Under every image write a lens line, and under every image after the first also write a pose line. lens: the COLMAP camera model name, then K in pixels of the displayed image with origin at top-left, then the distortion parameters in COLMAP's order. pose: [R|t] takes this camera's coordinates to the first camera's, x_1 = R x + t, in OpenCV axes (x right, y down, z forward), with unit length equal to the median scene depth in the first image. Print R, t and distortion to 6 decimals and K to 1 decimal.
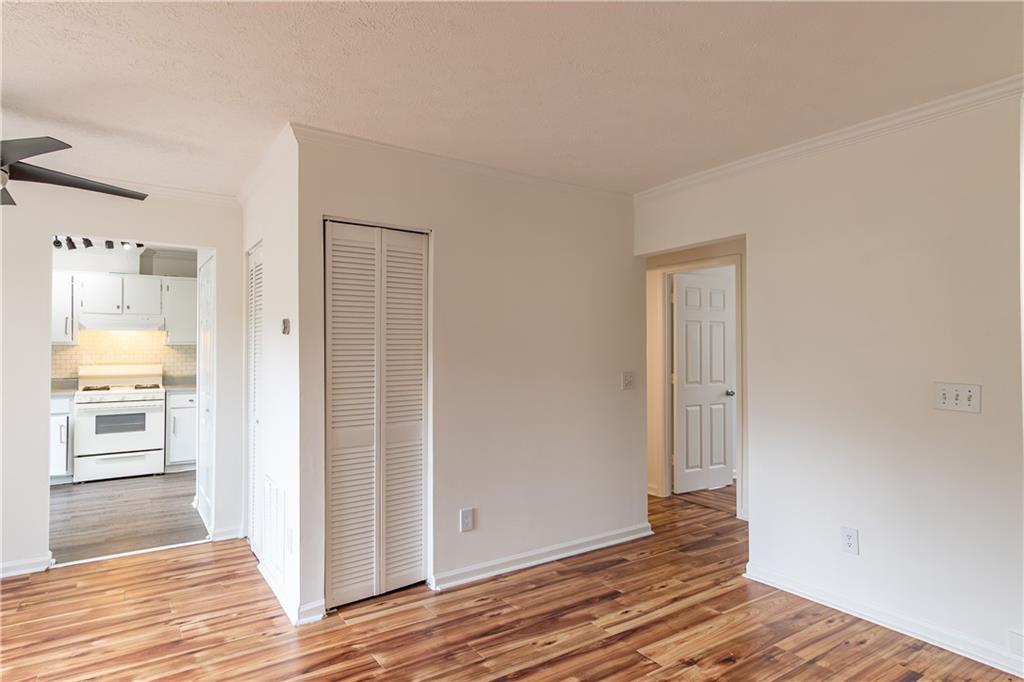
lens RADIAL K [[592.8, 0, 519.0], [0, 592.8, 343.2], [0, 0, 1]] dist [-0.000481, 0.017576]
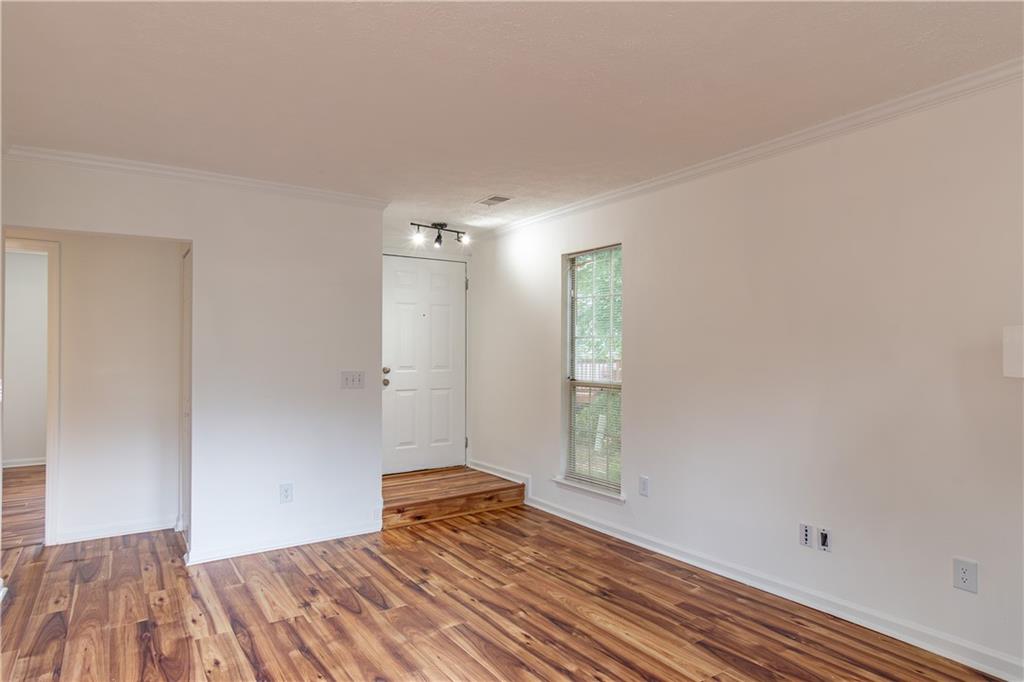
lens RADIAL K [[592.8, 0, 516.6], [0, 592.8, 344.7], [0, 0, 1]] dist [-0.000481, 0.017576]
pose [[0.024782, 0.014677, 0.999585, -0.513280], [-0.001399, 0.999892, -0.014647, 0.009426], [-0.999692, -0.001035, 0.024800, 0.292417]]
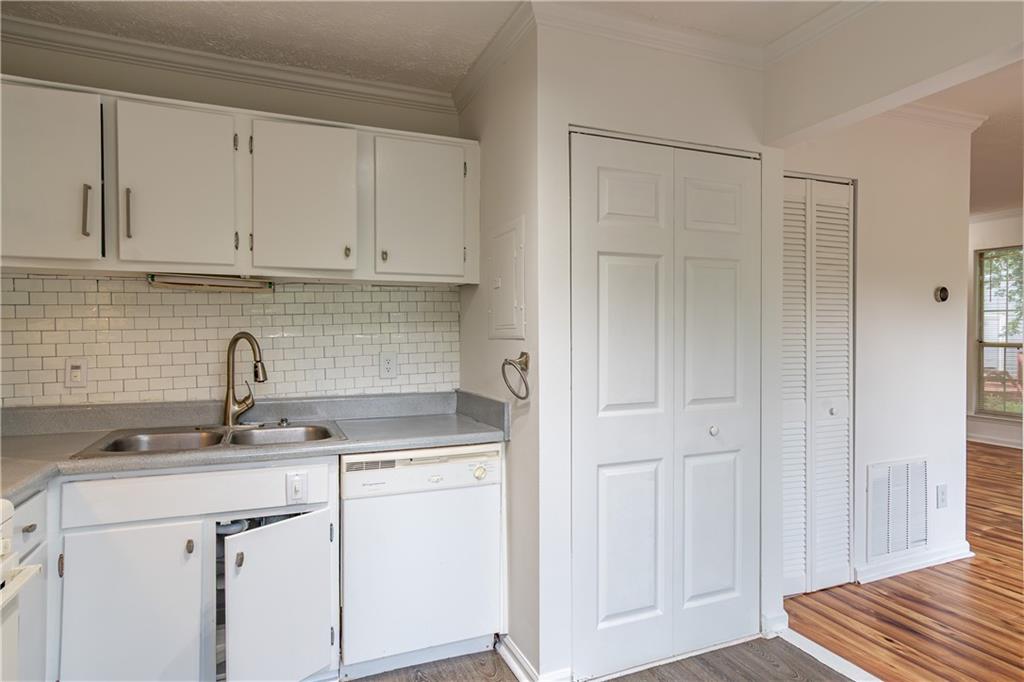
lens RADIAL K [[592.8, 0, 514.8], [0, 592.8, 336.3], [0, 0, 1]] dist [-0.000481, 0.017576]
pose [[0.173831, -0.013696, 0.984680, -1.118129], [0.002423, 0.999906, 0.013480, 0.020764], [-0.984773, 0.000042, 0.173848, 1.121616]]
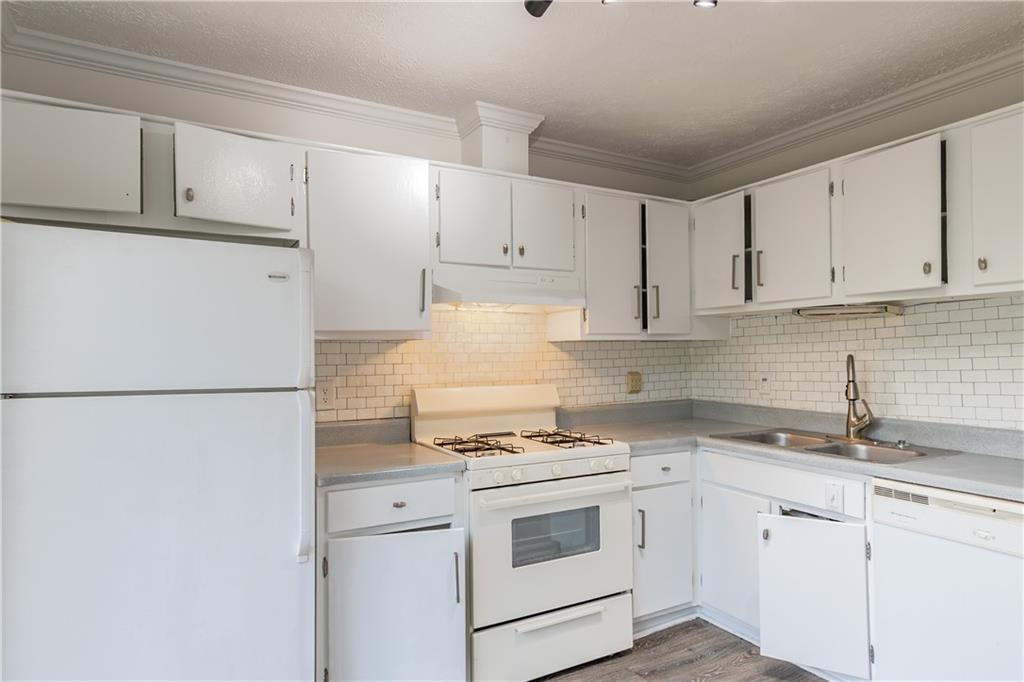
lens RADIAL K [[592.8, 0, 515.6], [0, 592.8, 355.7], [0, 0, 1]] dist [-0.000481, 0.017576]
pose [[0.998135, -0.010170, -0.060196, -0.930301], [0.010194, 0.999948, 0.000093, 0.021211], [0.060192, -0.000706, 0.998187, 0.839730]]
